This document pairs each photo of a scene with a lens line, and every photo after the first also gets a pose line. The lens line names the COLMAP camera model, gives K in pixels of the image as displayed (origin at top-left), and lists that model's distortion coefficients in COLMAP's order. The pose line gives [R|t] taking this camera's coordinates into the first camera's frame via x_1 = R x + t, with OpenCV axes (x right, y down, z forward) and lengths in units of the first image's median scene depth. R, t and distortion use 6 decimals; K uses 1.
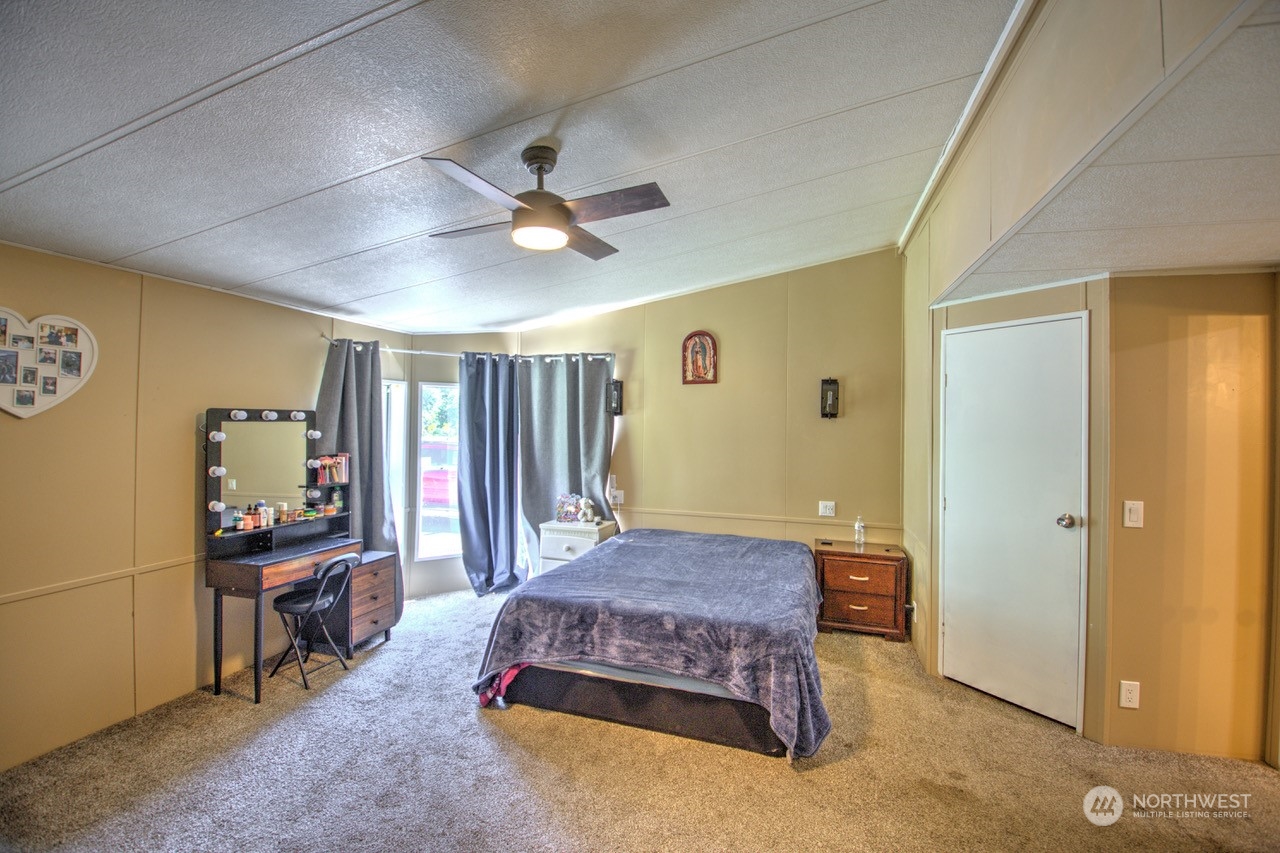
lens RADIAL K [[632.1, 0, 640.6], [0, 632.1, 416.7], [0, 0, 1]] dist [0.034798, -0.059688]
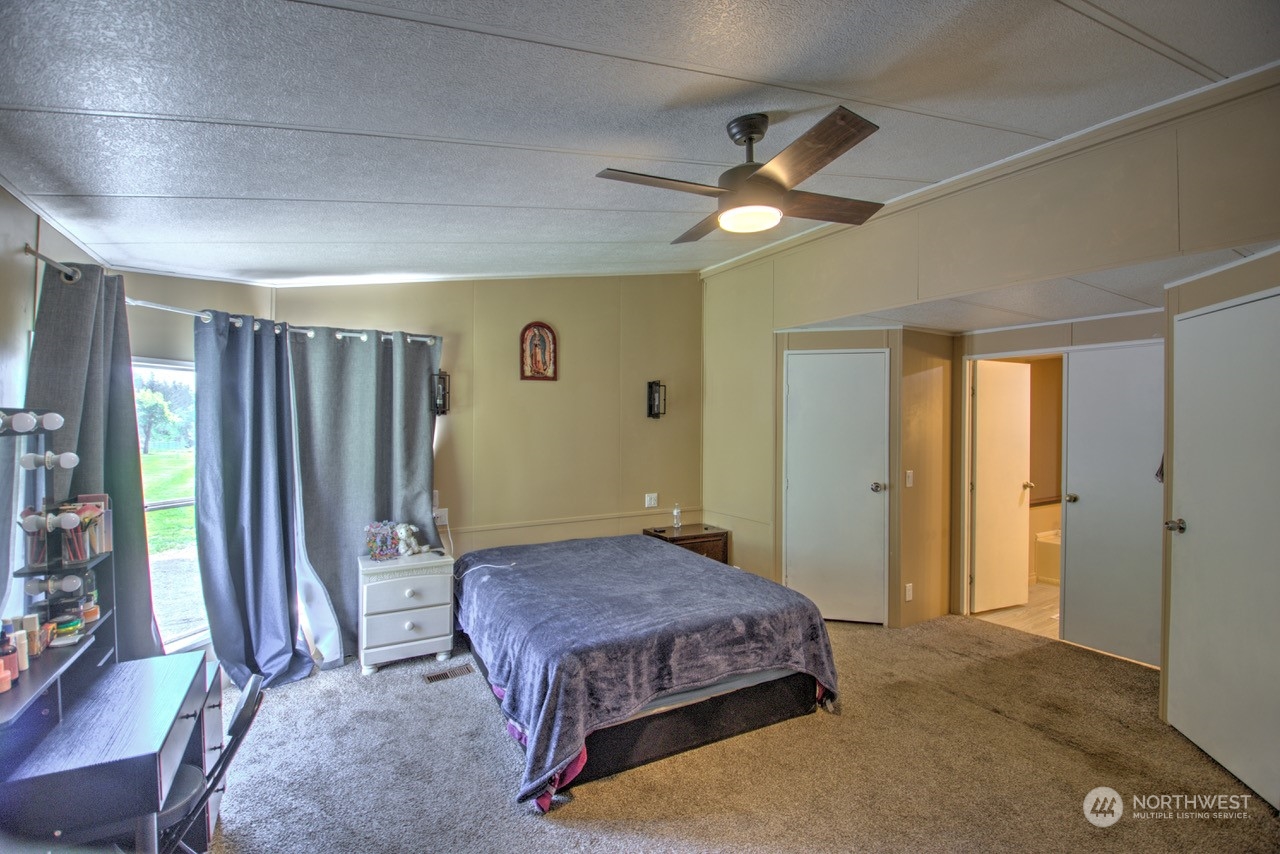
lens RADIAL K [[632.1, 0, 640.6], [0, 632.1, 417.2], [0, 0, 1]] dist [0.034798, -0.059688]
pose [[0.612951, -0.005908, 0.790099, -0.533816], [-0.005098, 0.999922, 0.011432, -0.009774], [-0.790104, -0.011035, 0.612873, 0.323599]]
